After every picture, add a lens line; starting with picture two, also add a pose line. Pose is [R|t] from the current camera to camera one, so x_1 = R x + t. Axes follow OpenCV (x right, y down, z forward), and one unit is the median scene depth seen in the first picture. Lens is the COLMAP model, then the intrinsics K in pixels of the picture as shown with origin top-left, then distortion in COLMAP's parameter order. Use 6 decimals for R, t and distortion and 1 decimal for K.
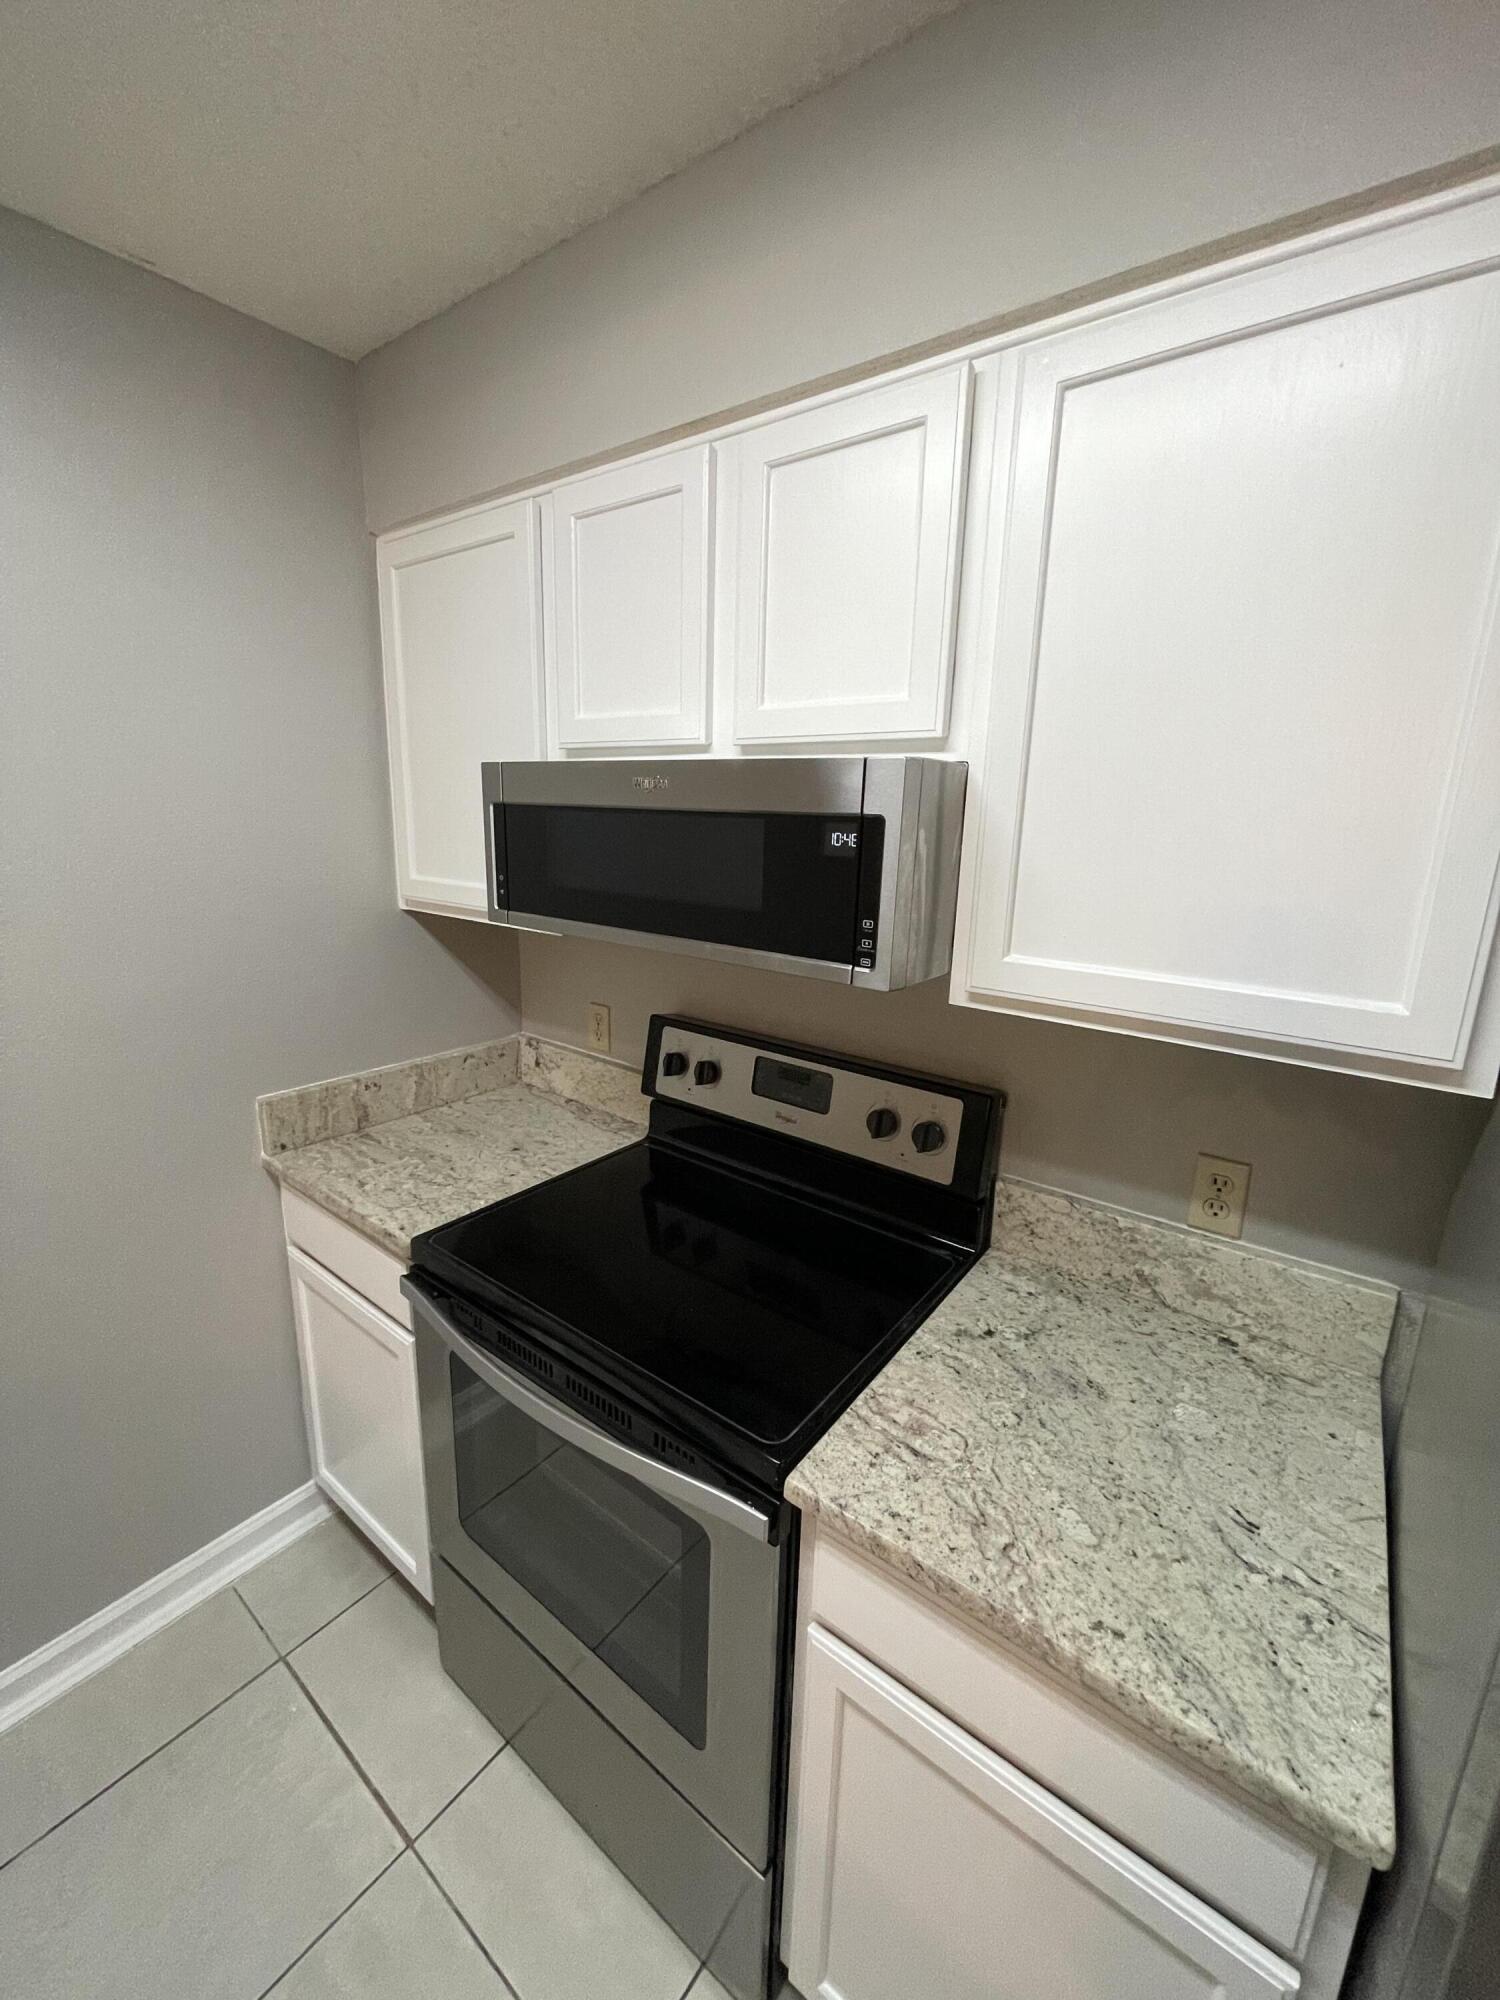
lens RADIAL K [[814.0, 0, 747.3], [0, 814.0, 993.9], [0, 0, 1]] dist [-0.015593, 0.010629]
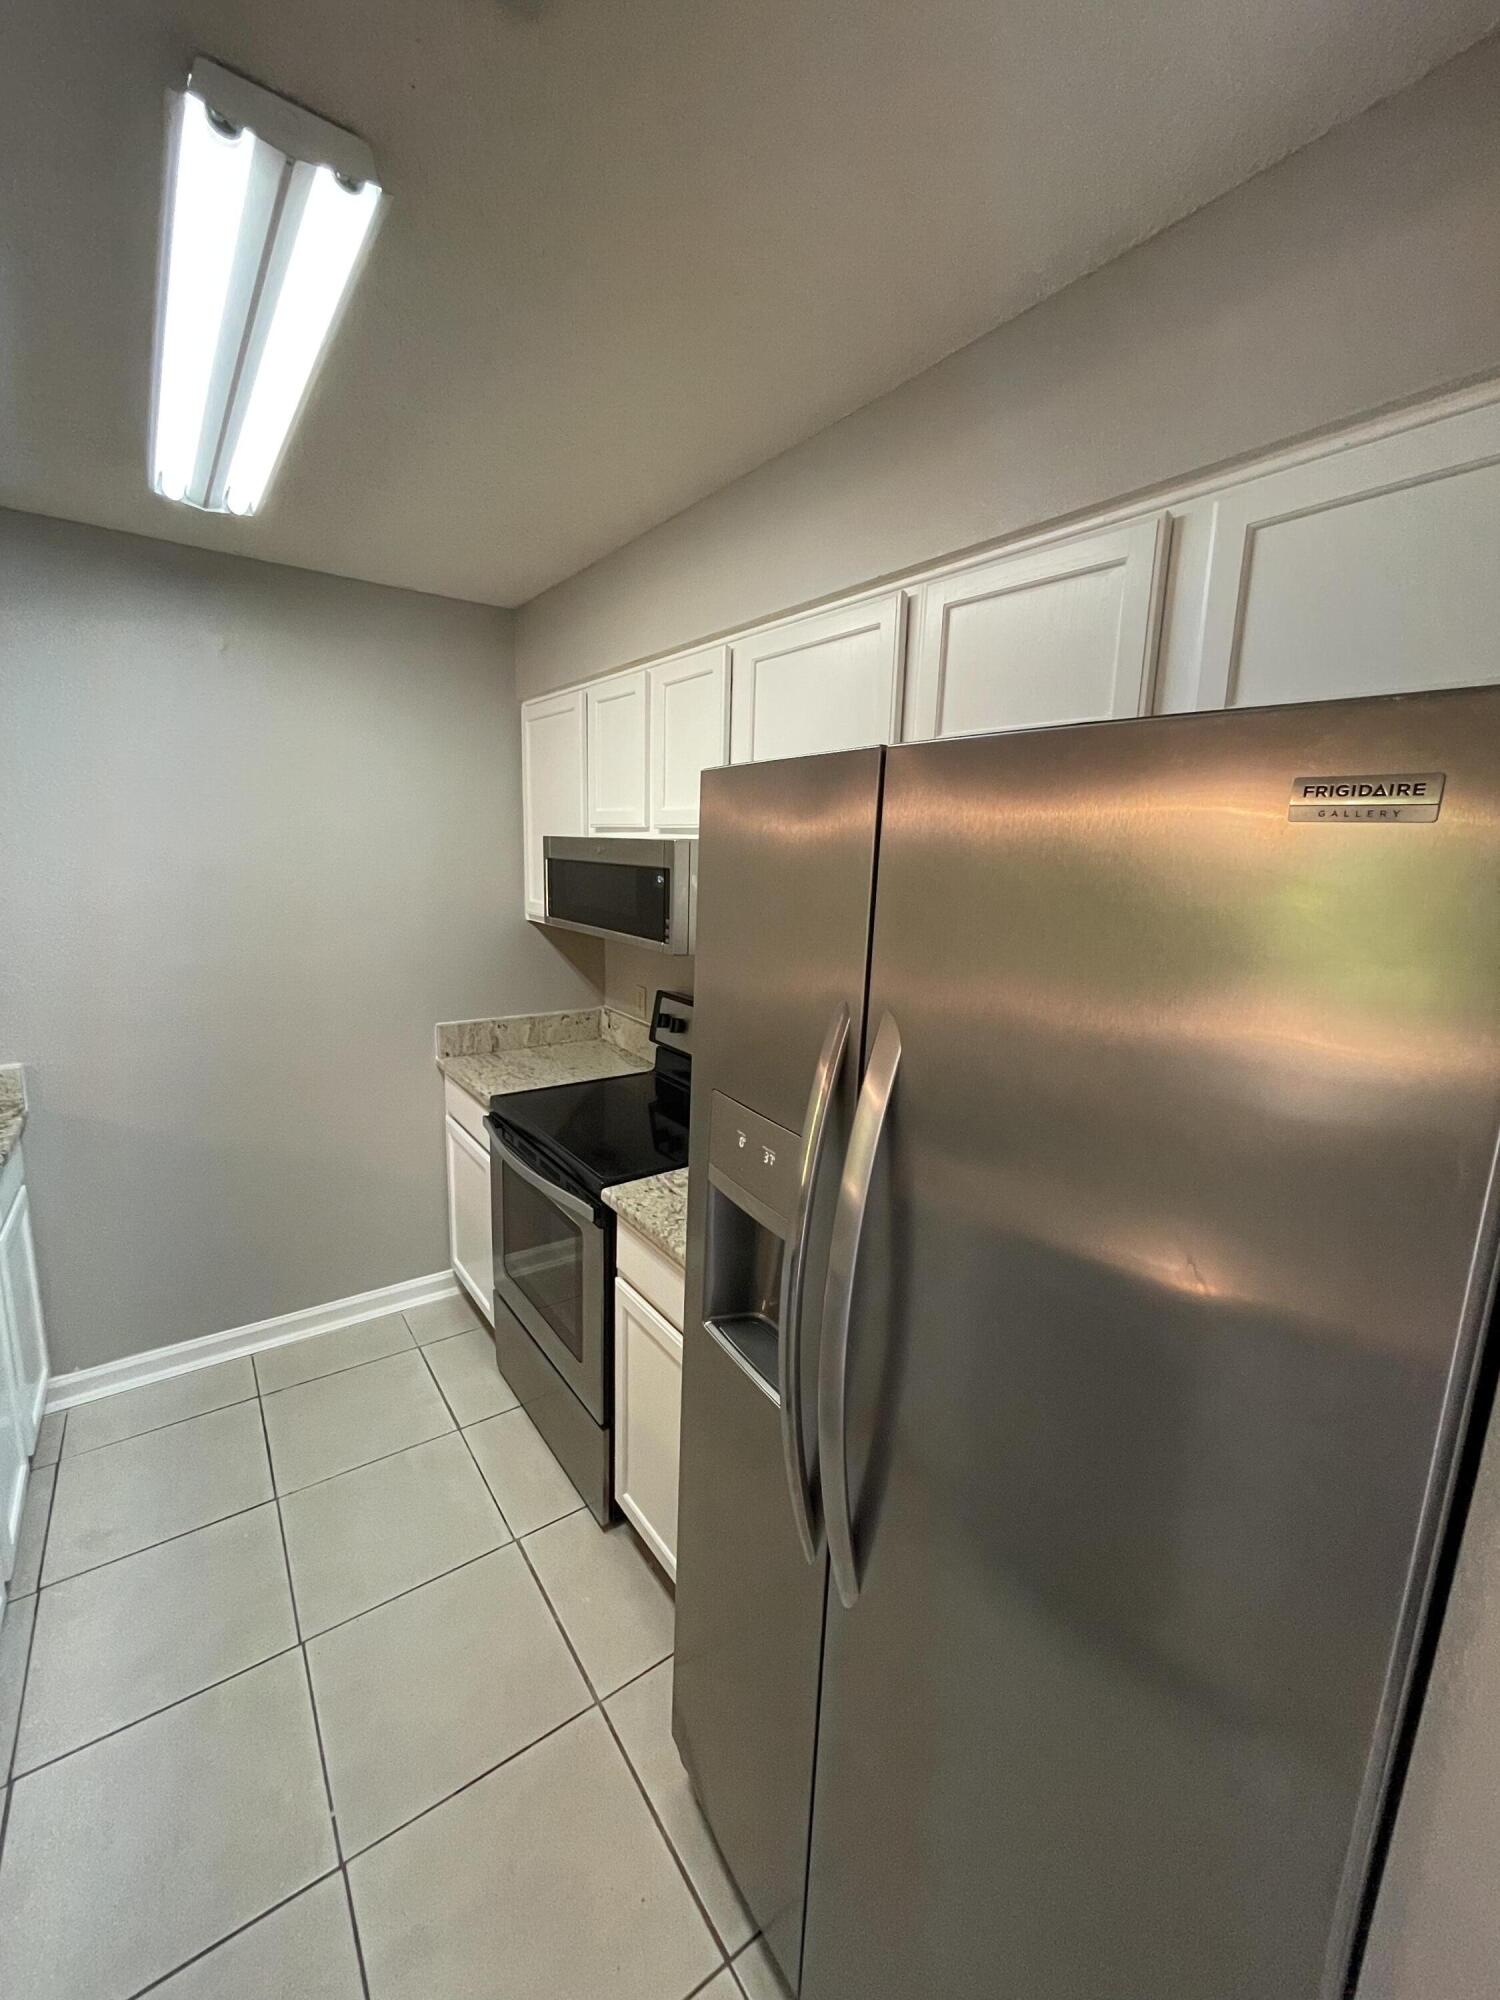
lens RADIAL K [[806.3, 0, 750.0], [0, 806.3, 1000.0], [0, 0, 1]] dist [0.001954, -0.000151]
pose [[0.959657, 0.057372, -0.275257, 0.517587], [-0.070153, 0.996857, -0.036806, 0.095109], [0.272281, 0.054631, 0.960666, -0.482187]]
